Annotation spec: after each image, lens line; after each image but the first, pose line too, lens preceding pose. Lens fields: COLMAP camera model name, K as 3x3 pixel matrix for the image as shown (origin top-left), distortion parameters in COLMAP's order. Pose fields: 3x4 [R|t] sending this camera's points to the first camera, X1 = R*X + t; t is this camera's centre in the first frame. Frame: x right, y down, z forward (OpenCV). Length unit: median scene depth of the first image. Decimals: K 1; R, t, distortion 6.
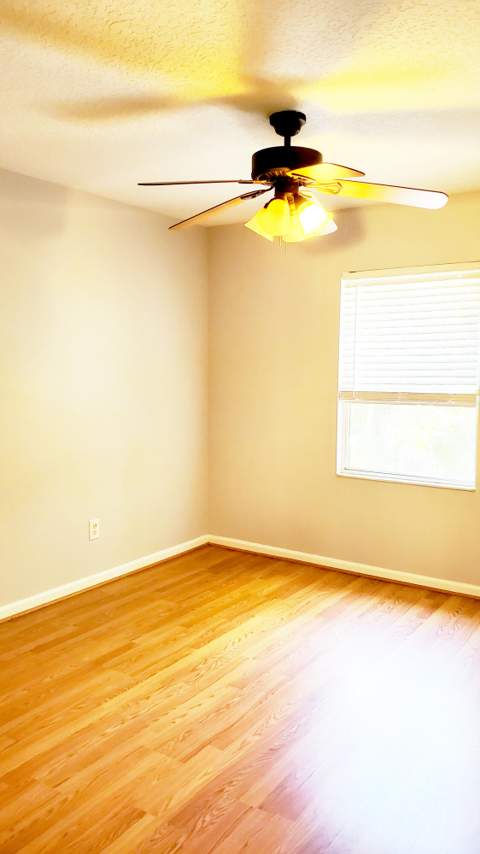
lens RADIAL K [[680.9, 0, 240.0], [0, 680.9, 427.0], [0, 0, 1]] dist [0.043151, -0.002634]
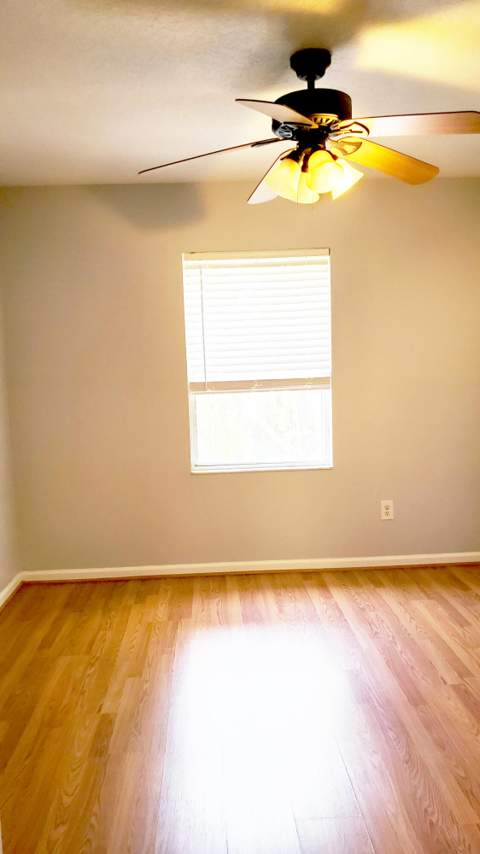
lens RADIAL K [[690.8, 0, 239.1], [0, 690.8, 444.4], [0, 0, 1]] dist [0.078888, -0.002767]
pose [[0.803627, -0.105534, 0.585702, -0.377511], [0.097175, 0.994213, 0.045809, -0.006398], [-0.587146, 0.020102, 0.809231, 0.217453]]
